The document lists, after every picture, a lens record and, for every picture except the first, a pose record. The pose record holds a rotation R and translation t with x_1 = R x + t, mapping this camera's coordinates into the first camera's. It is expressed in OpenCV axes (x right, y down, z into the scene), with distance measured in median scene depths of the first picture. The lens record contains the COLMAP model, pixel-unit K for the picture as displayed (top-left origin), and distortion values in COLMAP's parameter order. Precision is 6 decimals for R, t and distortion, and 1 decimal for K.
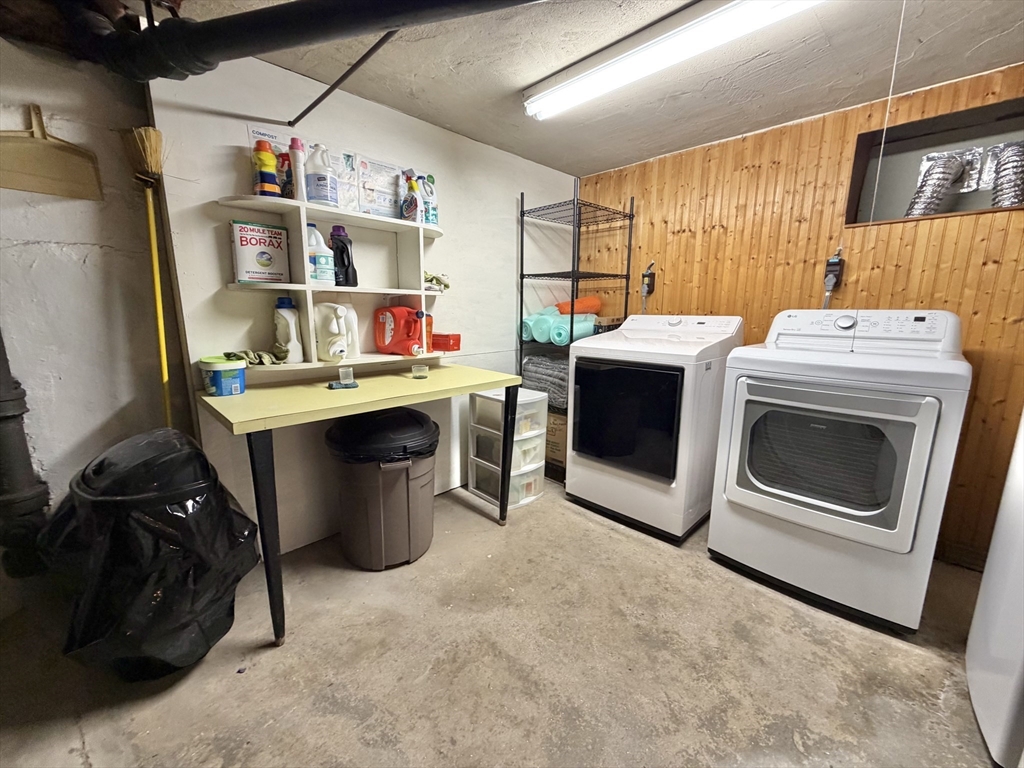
lens RADIAL K [[407.4, 0, 510.2], [0, 407.4, 384.2], [0, 0, 1]] dist [-0.000158, 0.000266]
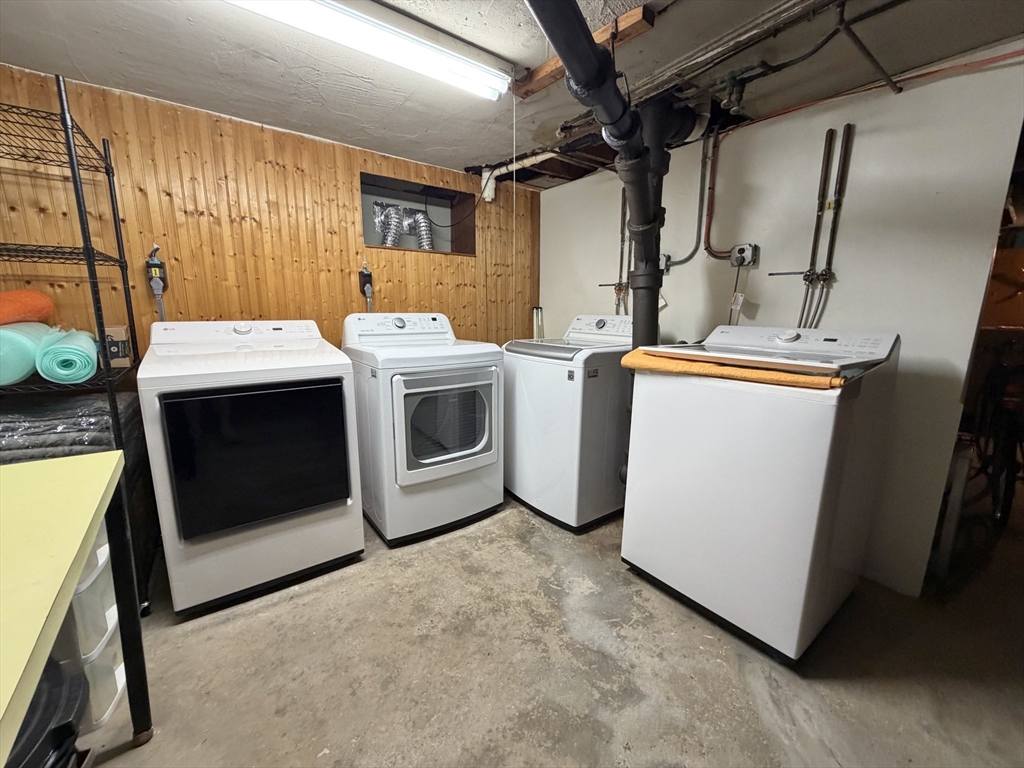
lens RADIAL K [[407.4, 0, 509.3], [0, 407.4, 383.7], [0, 0, 1]] dist [-0.000158, 0.000266]
pose [[0.144469, -0.181595, 0.972703, -0.372851], [0.175353, 0.972156, 0.155449, -0.090265], [-0.973848, 0.148109, 0.172290, 0.402838]]
